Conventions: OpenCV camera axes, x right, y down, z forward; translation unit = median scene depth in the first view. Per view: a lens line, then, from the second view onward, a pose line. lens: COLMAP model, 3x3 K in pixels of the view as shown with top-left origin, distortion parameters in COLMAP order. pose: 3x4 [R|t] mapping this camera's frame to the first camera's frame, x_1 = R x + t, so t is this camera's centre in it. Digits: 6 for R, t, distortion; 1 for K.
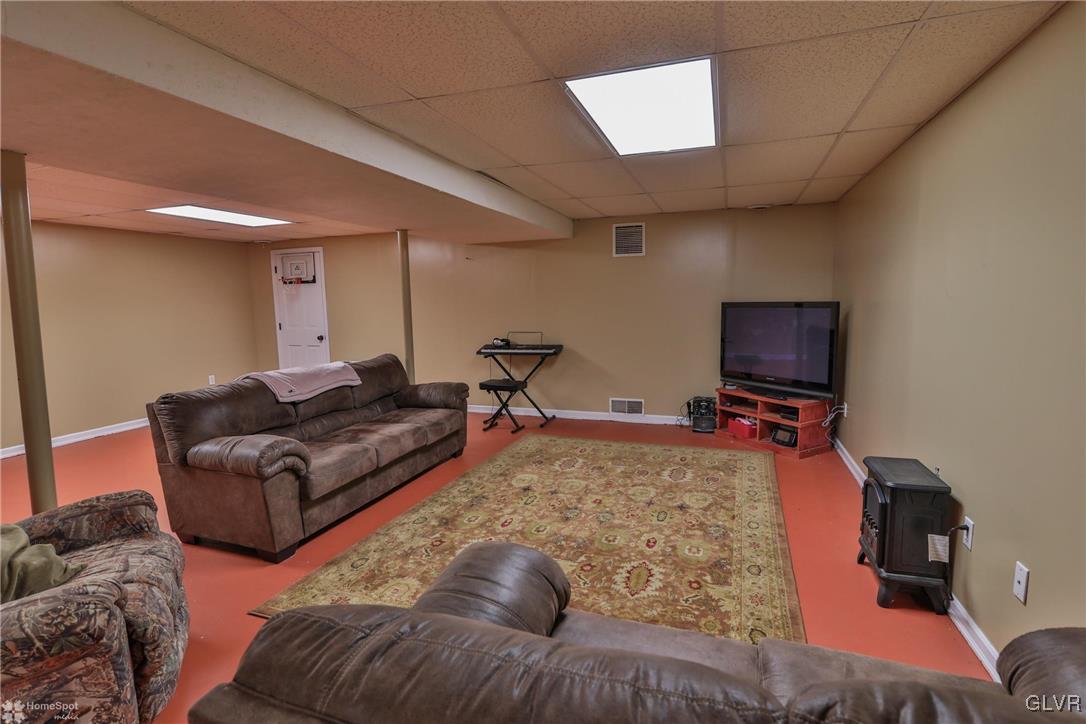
lens RADIAL K [[519.3, 0, 541.7], [0, 519.3, 363.3], [0, 0, 1]] dist [-0.017996, 0.000347]
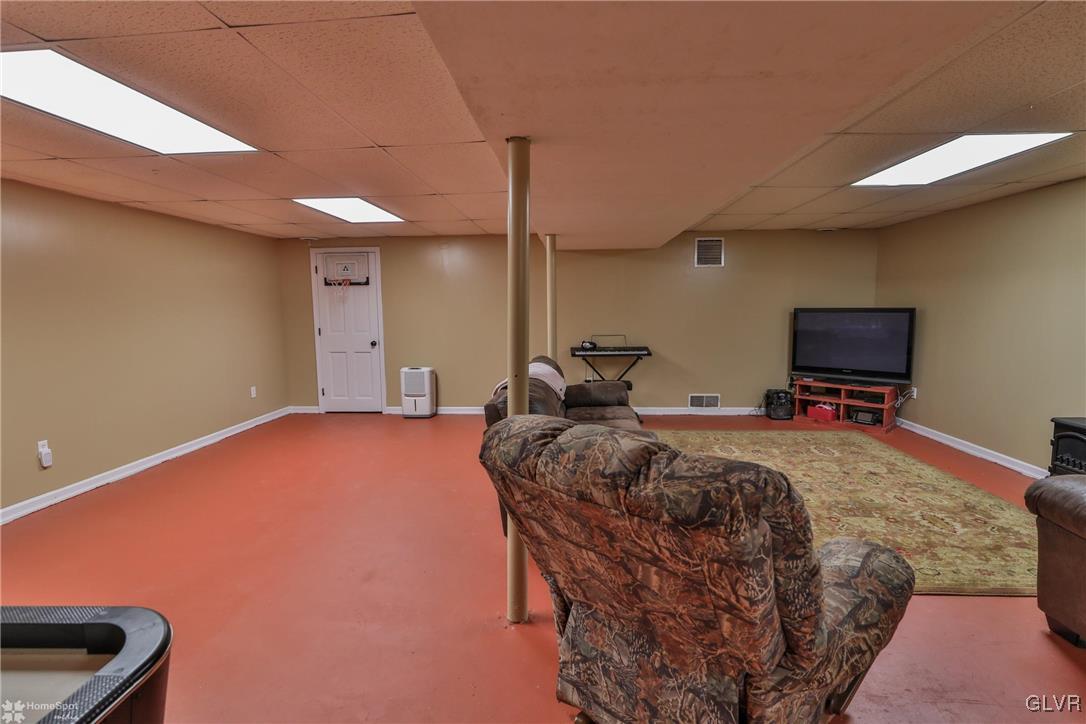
lens RADIAL K [[519.3, 0, 543.5], [0, 519.3, 362.4], [0, 0, 1]] dist [-0.017996, 0.000347]
pose [[0.964846, -0.020332, 0.262026, -0.509016], [0.025119, 0.999573, -0.014930, 0.009213], [-0.261611, 0.020987, 0.964945, 0.015734]]
